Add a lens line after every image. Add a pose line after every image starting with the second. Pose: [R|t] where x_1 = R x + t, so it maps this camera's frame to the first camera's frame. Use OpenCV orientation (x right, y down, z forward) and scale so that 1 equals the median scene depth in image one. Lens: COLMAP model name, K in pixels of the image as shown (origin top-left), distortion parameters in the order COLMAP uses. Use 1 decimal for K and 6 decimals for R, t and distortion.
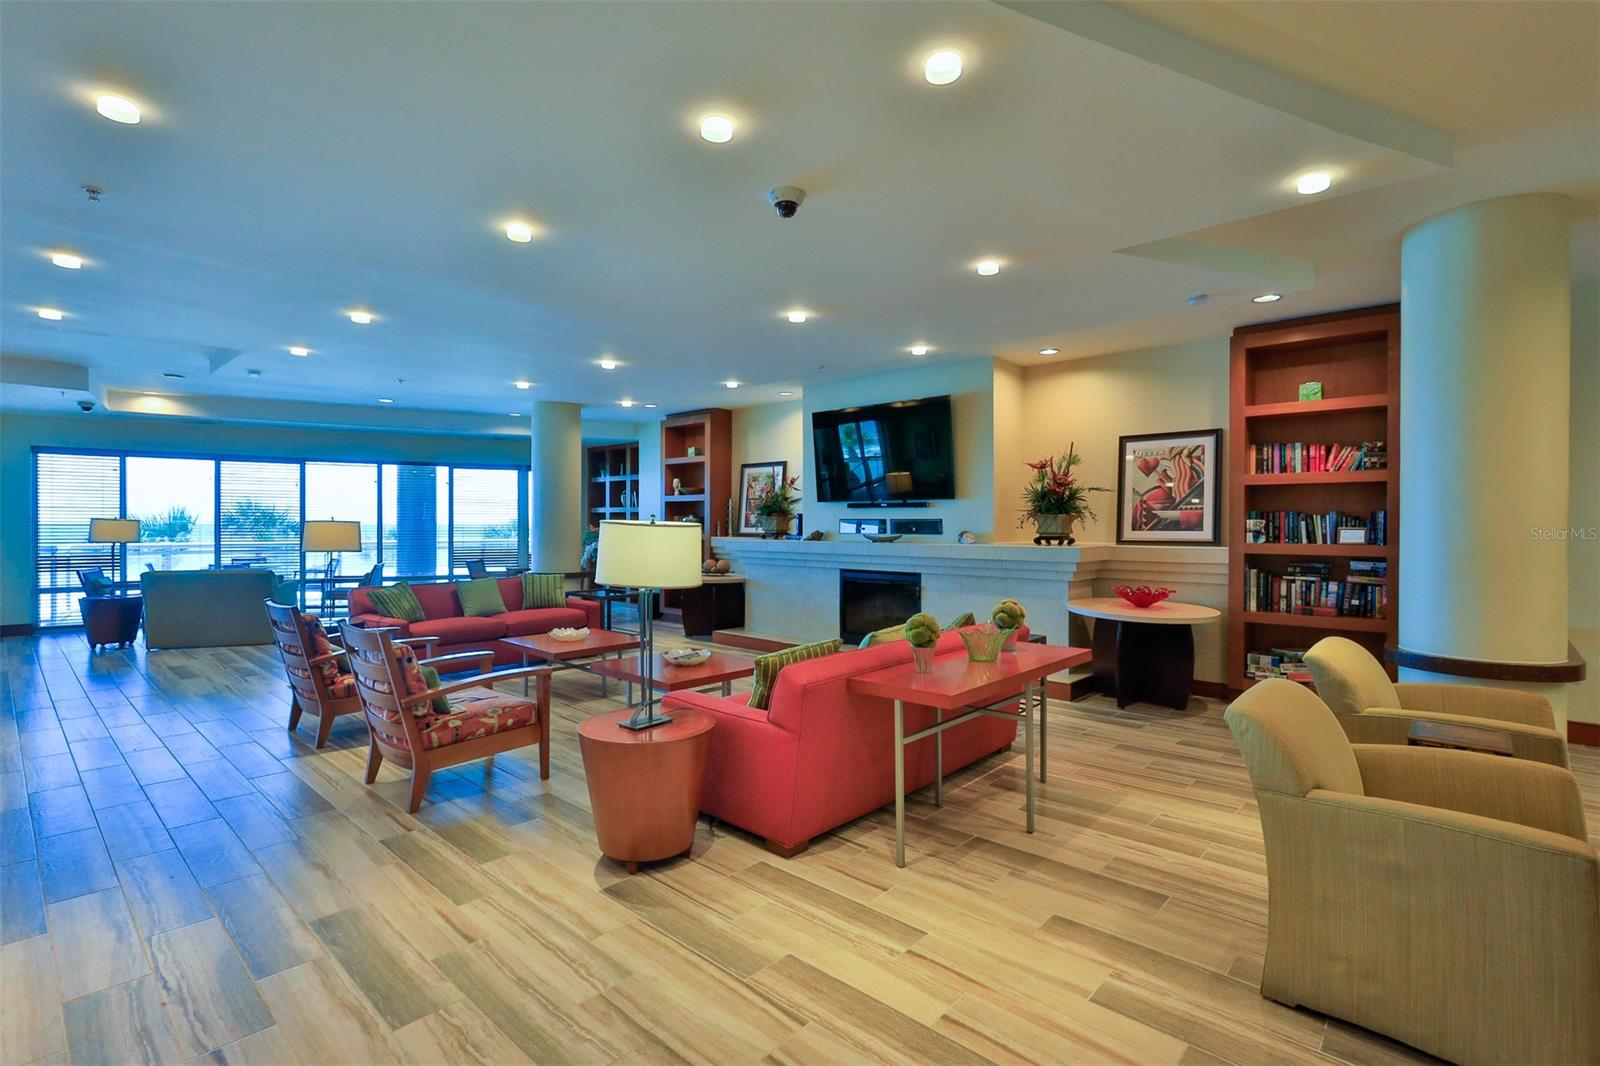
lens RADIAL K [[770.5, 0, 800.0], [0, 770.5, 533.0], [0, 0, 1]] dist [-0.000752, 0.000308]
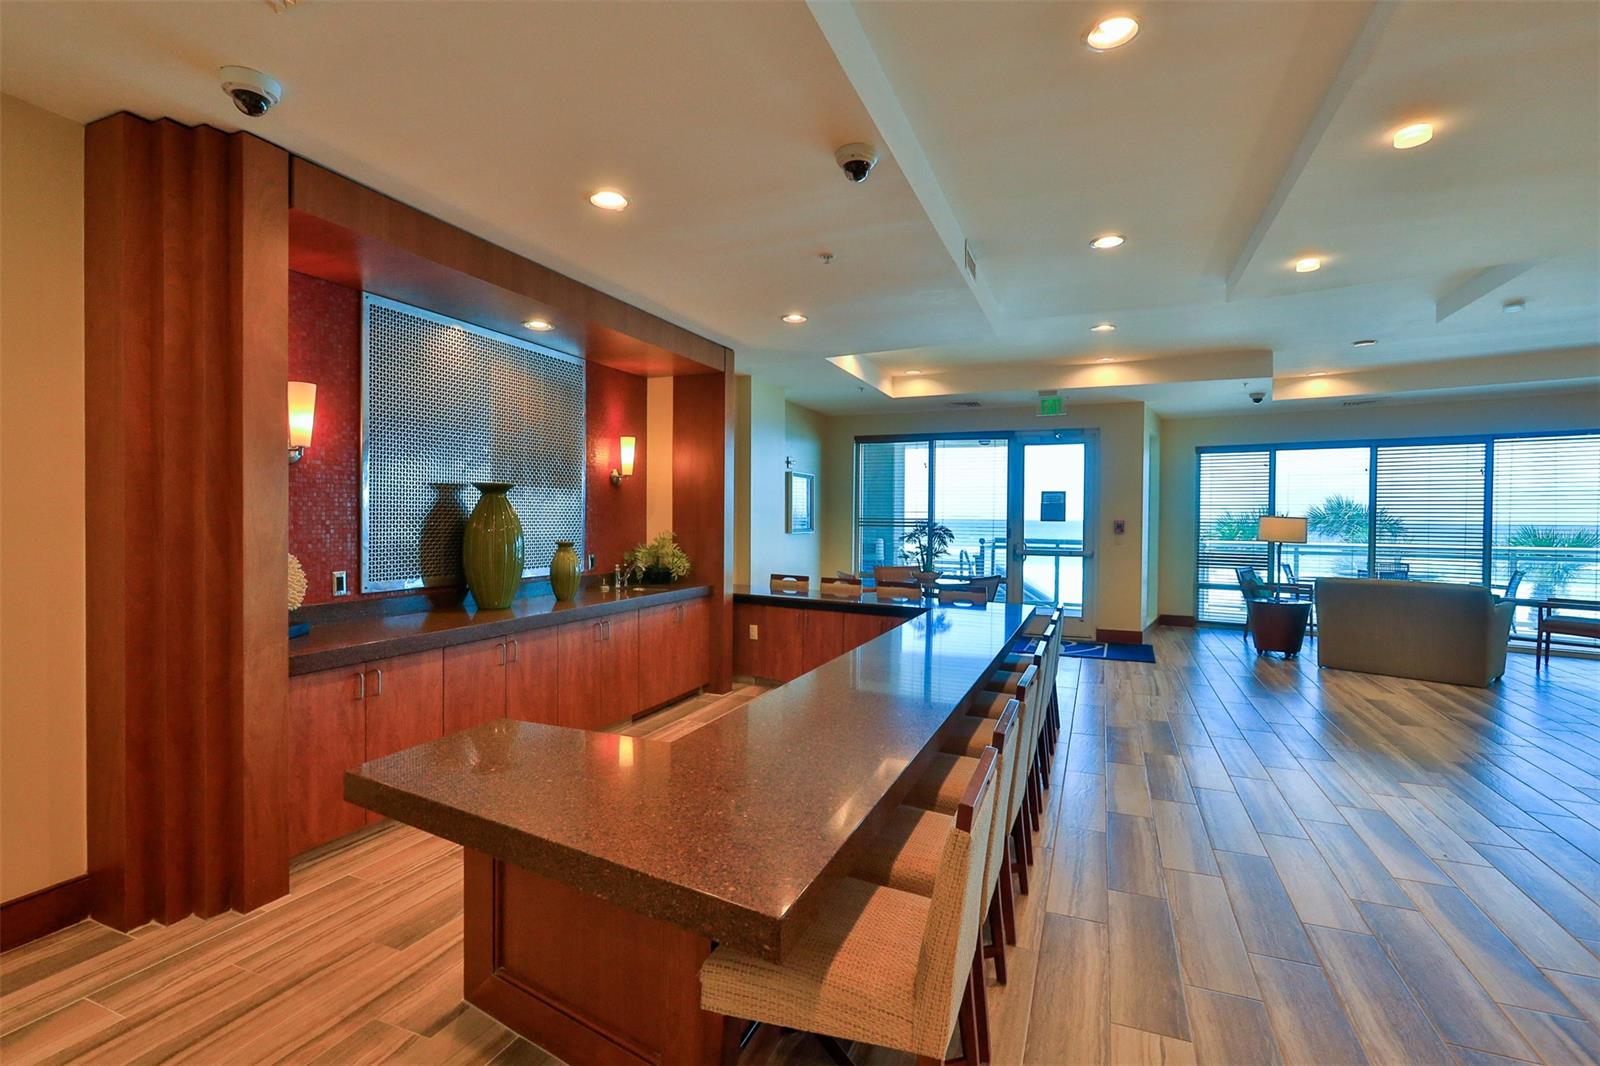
lens RADIAL K [[770.5, 0, 800.0], [0, 770.5, 533.0], [0, 0, 1]] dist [-0.000752, 0.000308]
pose [[0.372001, 0.019743, -0.928022, -0.223465], [-0.018532, 0.999732, 0.013840, -0.000193], [0.928047, 0.012049, 0.372267, 0.110602]]
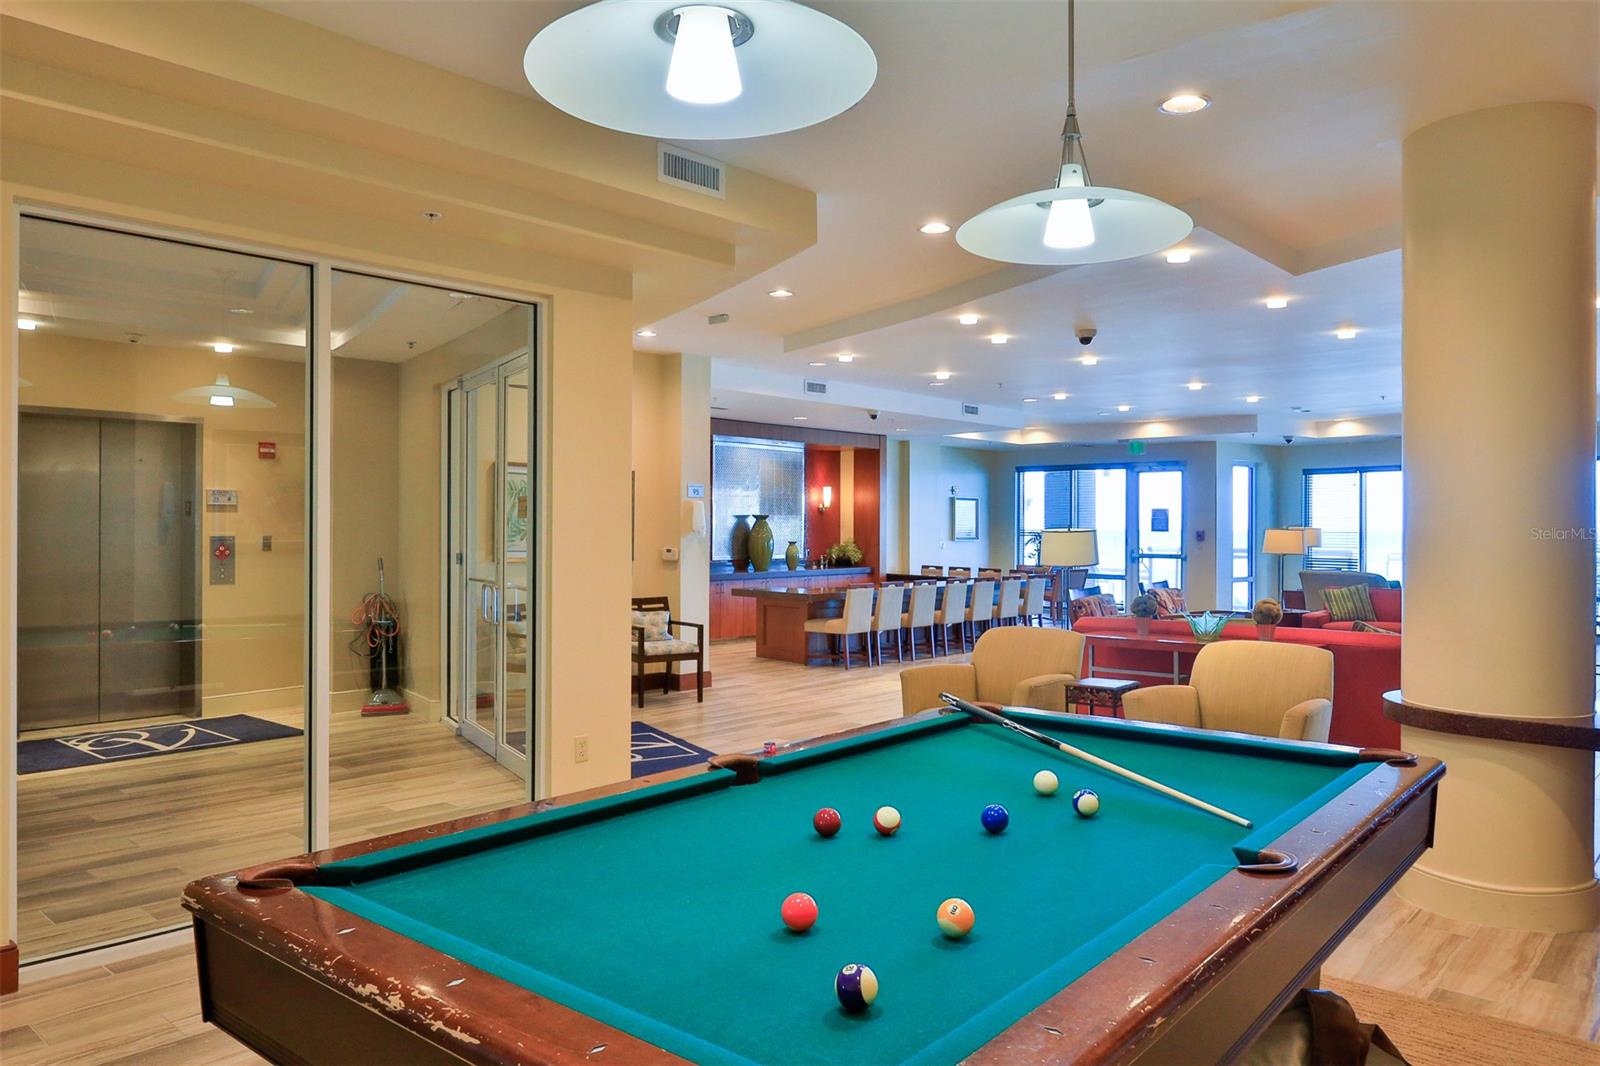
lens RADIAL K [[1097.1, 0, 800.0], [0, 1097.1, 533.0], [0, 0, 1]] dist [-0.000071, -0.000063]
pose [[0.049524, 0.003559, -0.998767, 0.743888], [-0.015920, 0.999869, 0.002773, -0.000713], [0.998646, 0.015763, 0.049574, 0.091611]]
